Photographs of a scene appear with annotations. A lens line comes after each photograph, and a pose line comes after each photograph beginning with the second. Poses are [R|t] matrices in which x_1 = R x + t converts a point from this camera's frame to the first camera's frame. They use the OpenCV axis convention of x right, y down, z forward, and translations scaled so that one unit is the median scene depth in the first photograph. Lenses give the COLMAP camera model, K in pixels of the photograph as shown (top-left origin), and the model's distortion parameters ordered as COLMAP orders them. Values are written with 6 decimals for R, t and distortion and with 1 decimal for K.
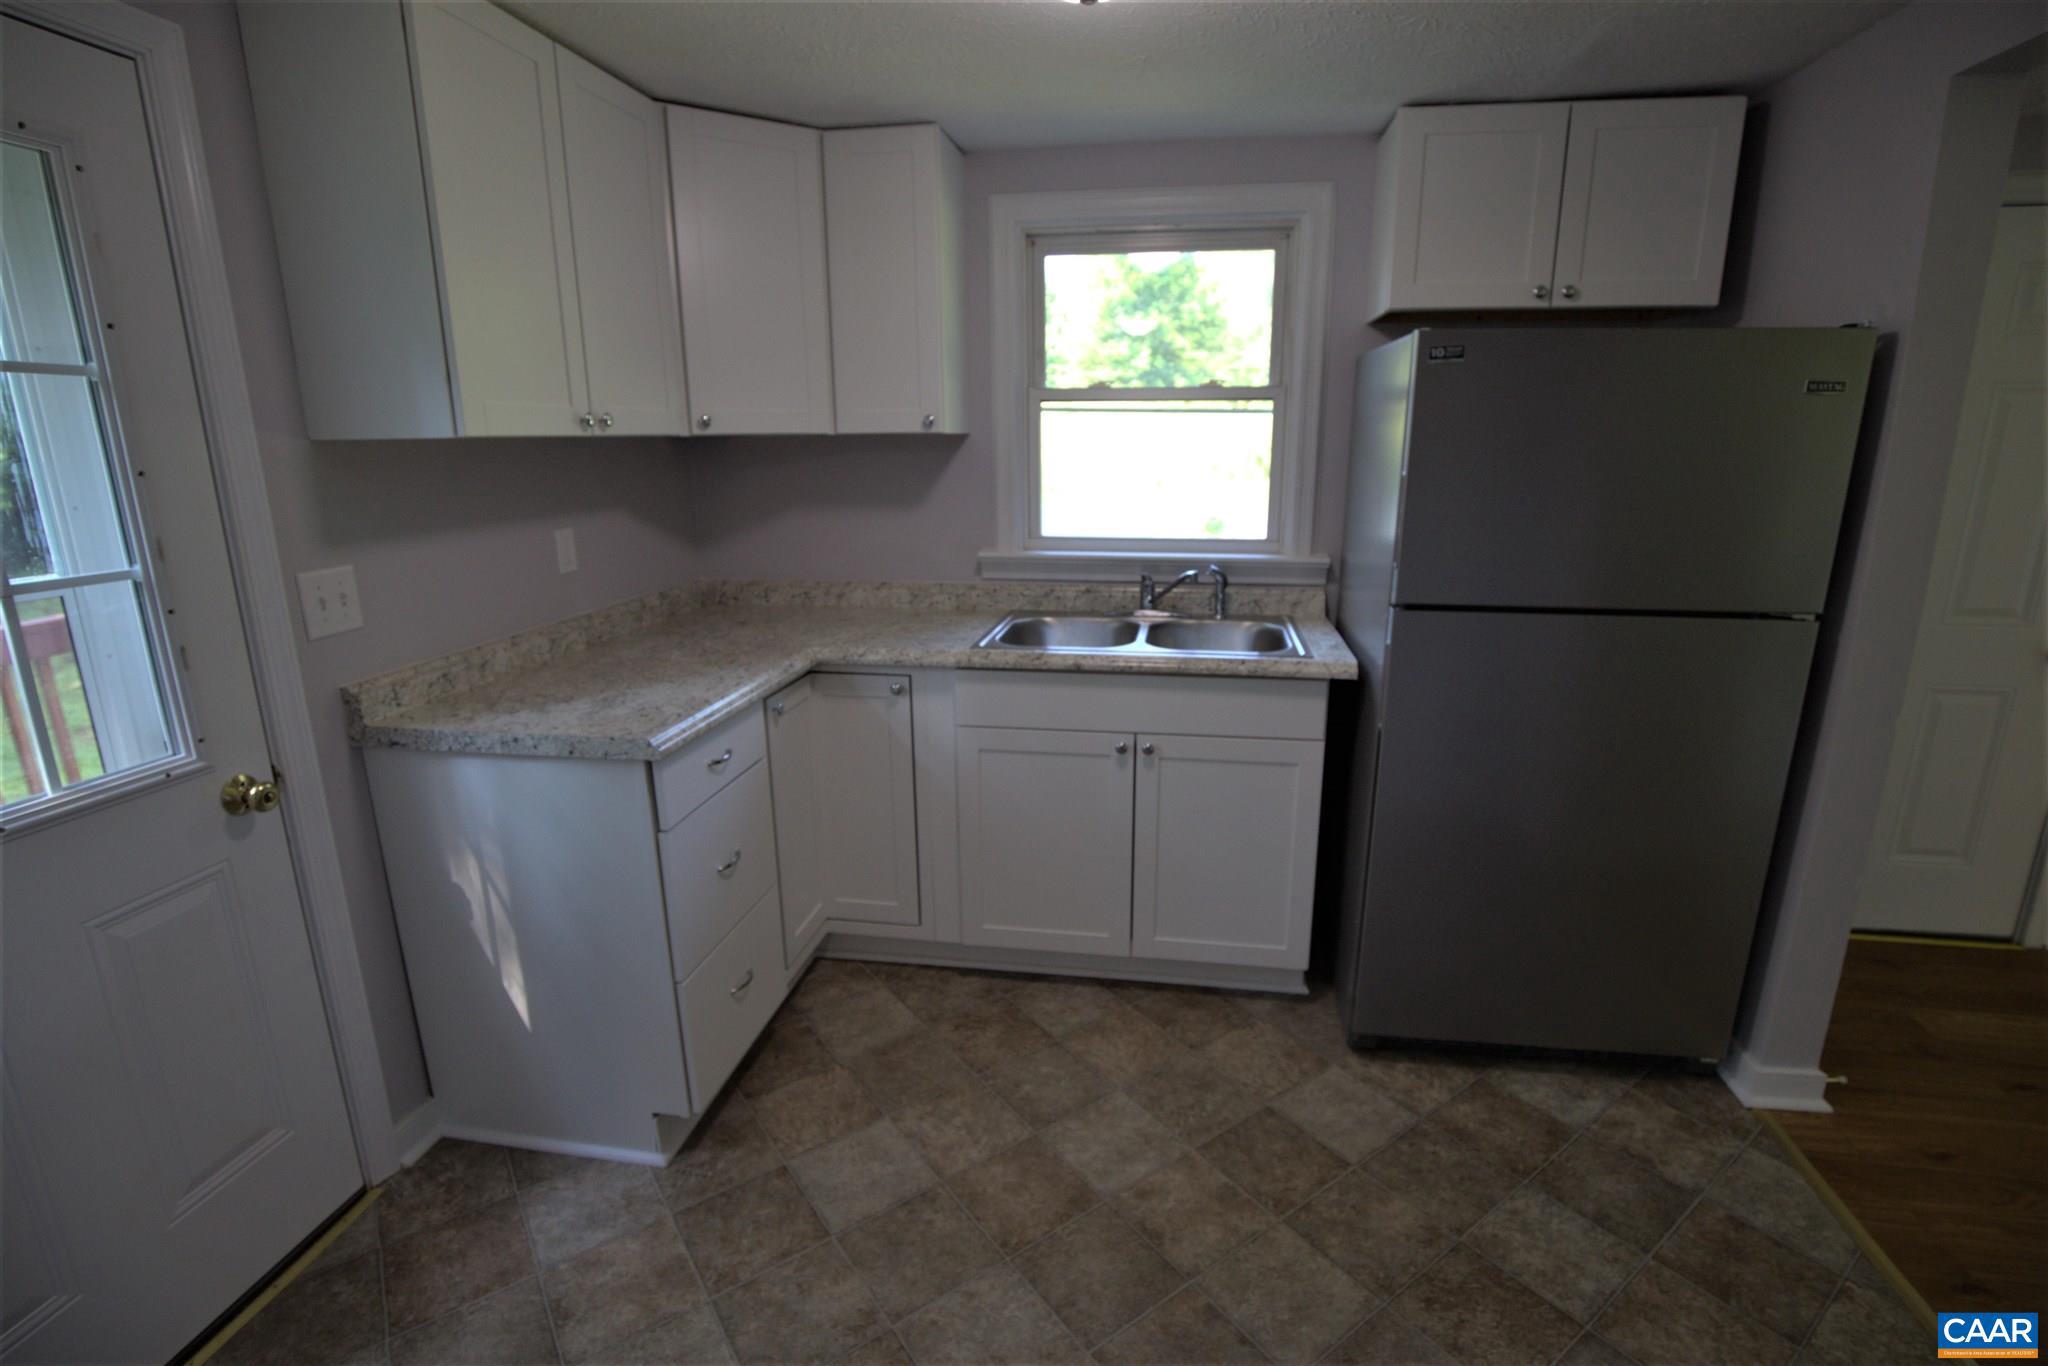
lens RADIAL K [[968.9, 0, 1042.4], [0, 968.9, 682.9], [0, 0, 1]] dist [-0.030257, -0.000016]
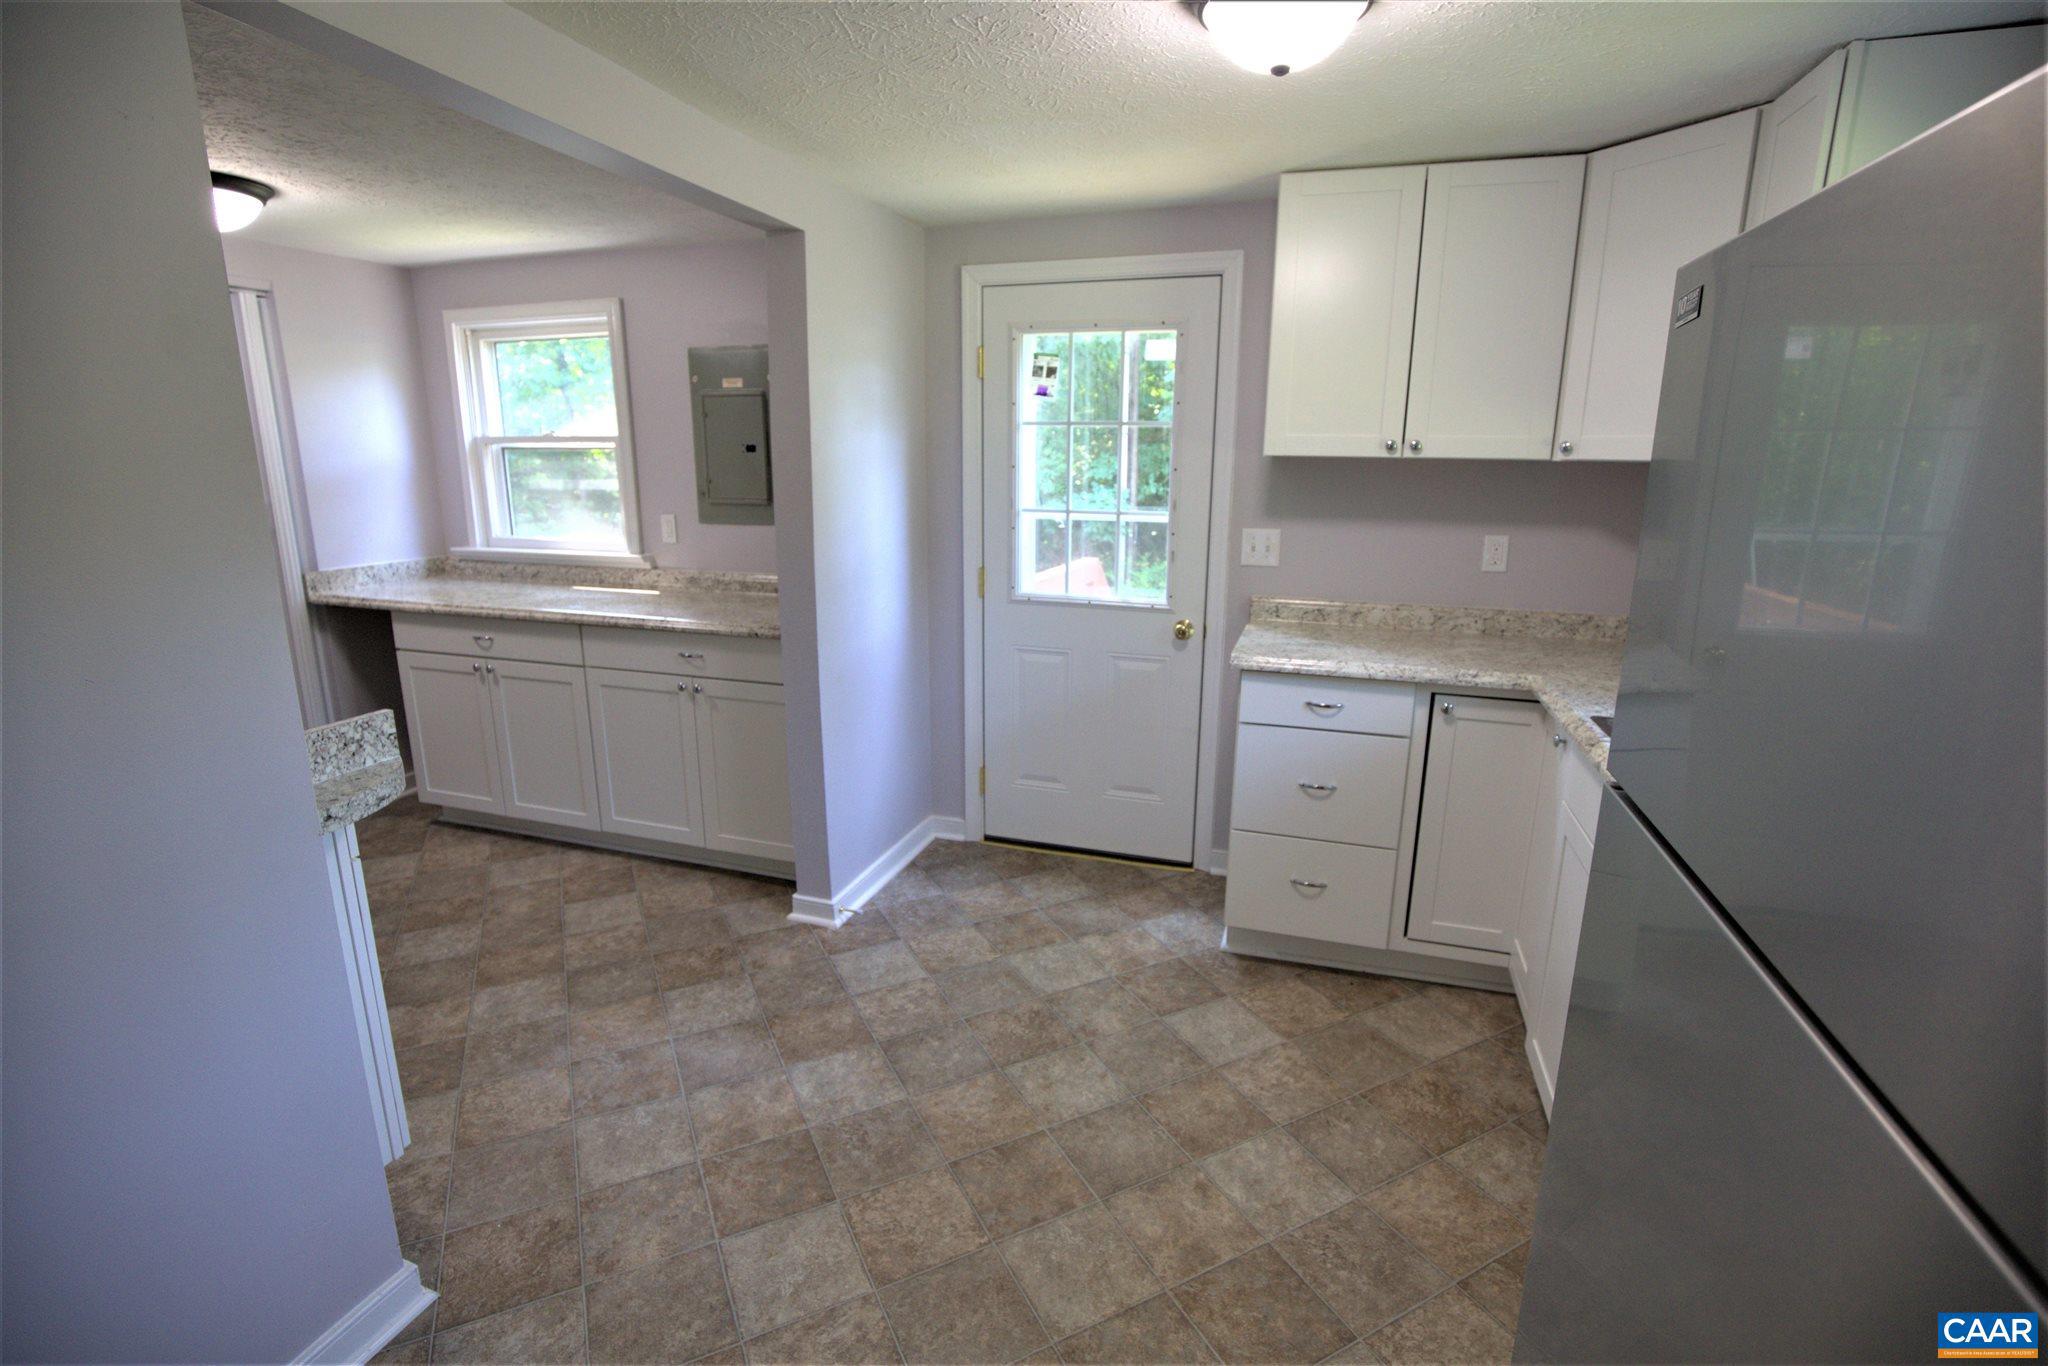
lens RADIAL K [[968.9, 0, 1038.6], [0, 968.9, 692.2], [0, 0, 1]] dist [-0.030257, -0.000016]
pose [[-0.171728, 0.237738, -0.956028, 0.944464], [-0.250205, 0.928099, 0.275736, -0.195578], [0.952842, 0.286554, -0.099897, 0.738895]]
